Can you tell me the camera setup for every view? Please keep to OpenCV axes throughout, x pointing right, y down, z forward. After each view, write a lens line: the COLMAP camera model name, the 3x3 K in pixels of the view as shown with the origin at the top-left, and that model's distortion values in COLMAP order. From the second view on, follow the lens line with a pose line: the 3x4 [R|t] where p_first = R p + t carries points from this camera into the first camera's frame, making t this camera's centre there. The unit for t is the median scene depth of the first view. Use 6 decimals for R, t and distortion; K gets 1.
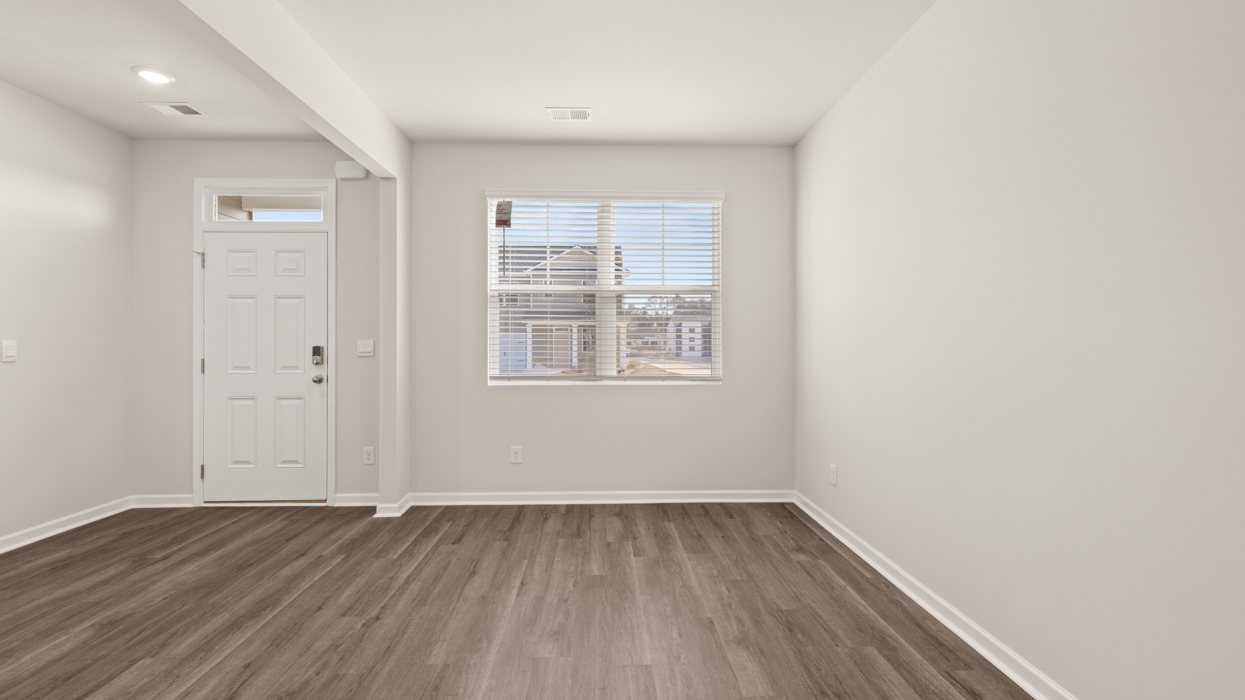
lens RADIAL K [[531.8, 0, 618.8], [0, 531.8, 346.3], [0, 0, 1]] dist [-0.004063, 0.000071]
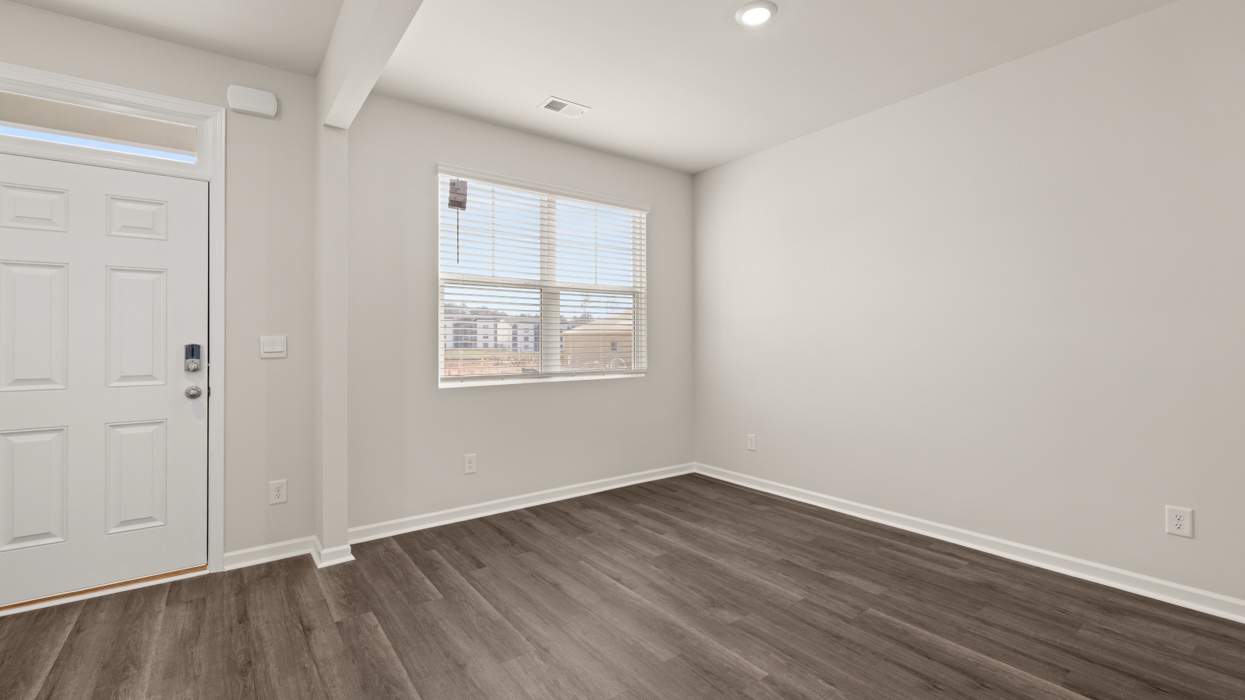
lens RADIAL K [[531.8, 0, 626.2], [0, 531.8, 339.9], [0, 0, 1]] dist [-0.004063, 0.000071]
pose [[0.816041, -0.002045, 0.577990, -0.541001], [0.005457, 0.999976, -0.004165, -0.000288], [-0.577968, 0.006553, 0.816033, 0.121861]]
